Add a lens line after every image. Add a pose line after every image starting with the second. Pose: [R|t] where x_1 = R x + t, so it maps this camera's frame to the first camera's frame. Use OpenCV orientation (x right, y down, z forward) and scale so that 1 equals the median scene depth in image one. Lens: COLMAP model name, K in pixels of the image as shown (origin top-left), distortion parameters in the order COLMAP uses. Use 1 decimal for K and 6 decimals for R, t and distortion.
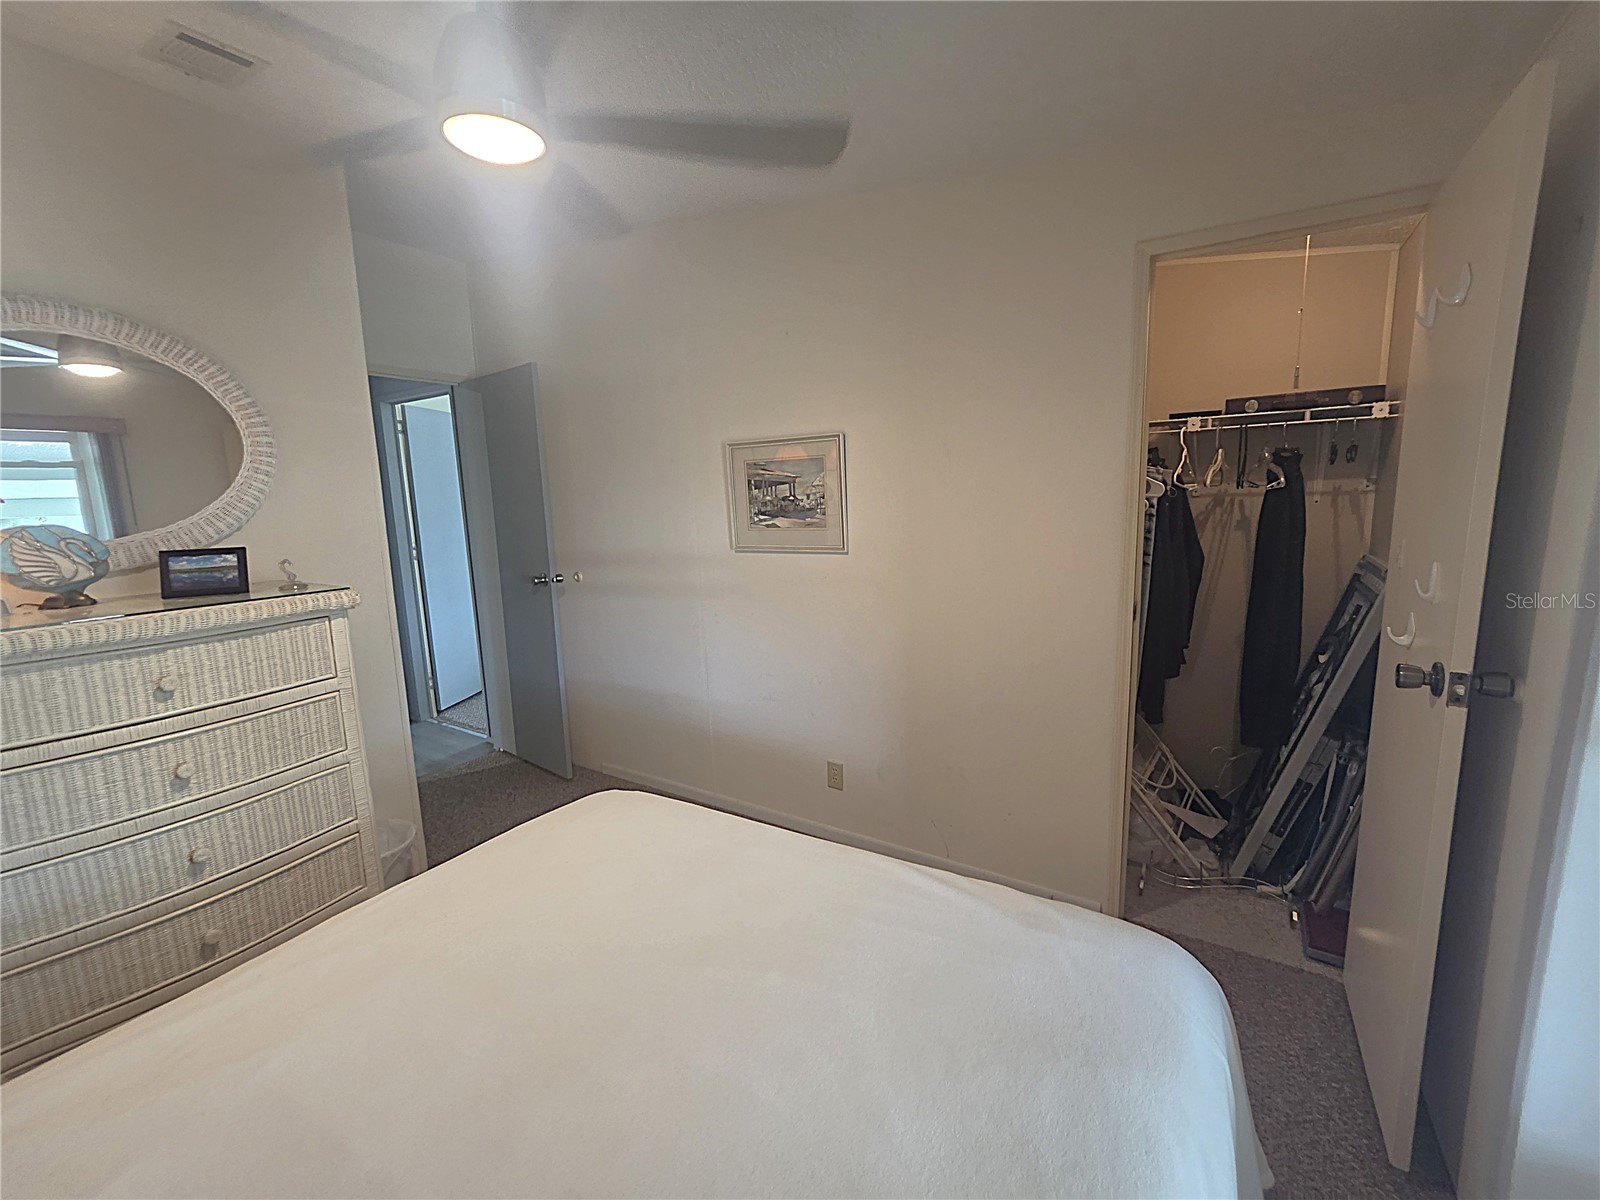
lens RADIAL K [[652.7, 0, 810.9], [0, 652.7, 591.4], [0, 0, 1]] dist [-0.000991, -0.000279]
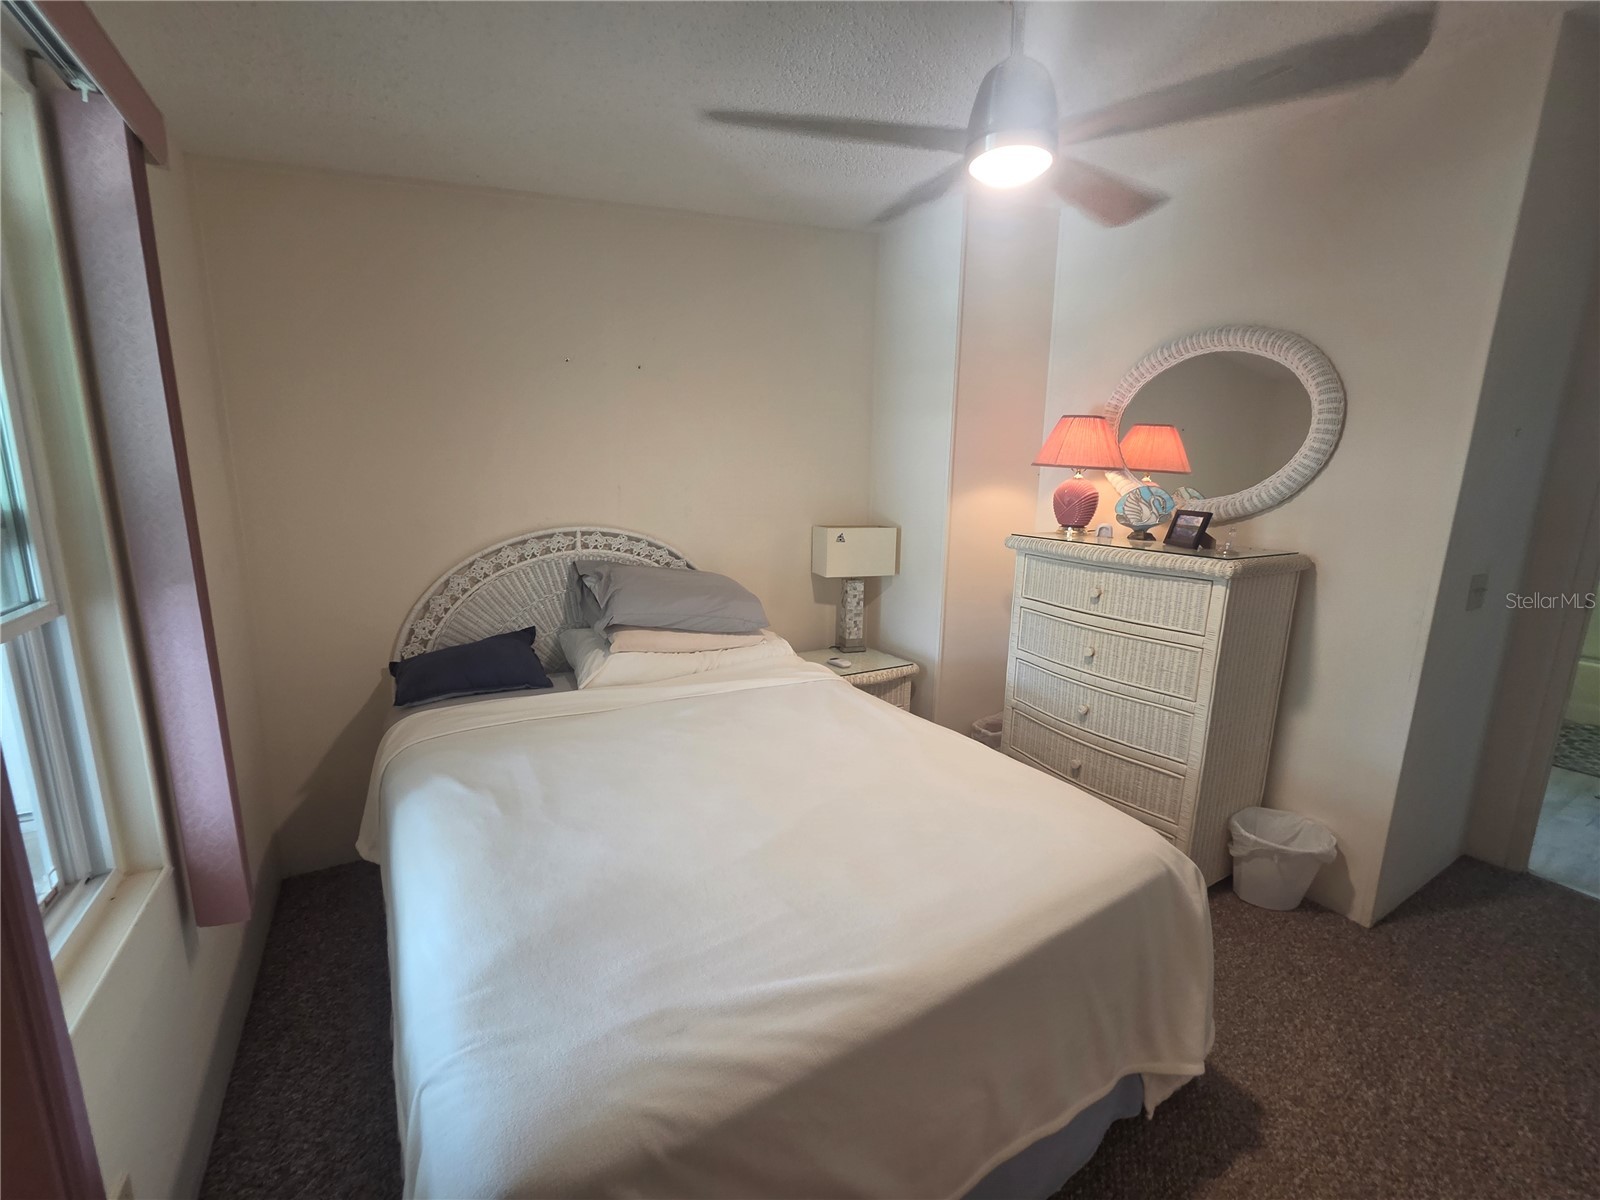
lens RADIAL K [[652.7, 0, 810.9], [0, 652.7, 591.4], [0, 0, 1]] dist [-0.000991, -0.000279]
pose [[-0.415950, 0.176051, -0.892183, 0.556873], [-0.155864, 0.952763, 0.260672, -0.133610], [0.895931, 0.247486, -0.368862, 0.843560]]
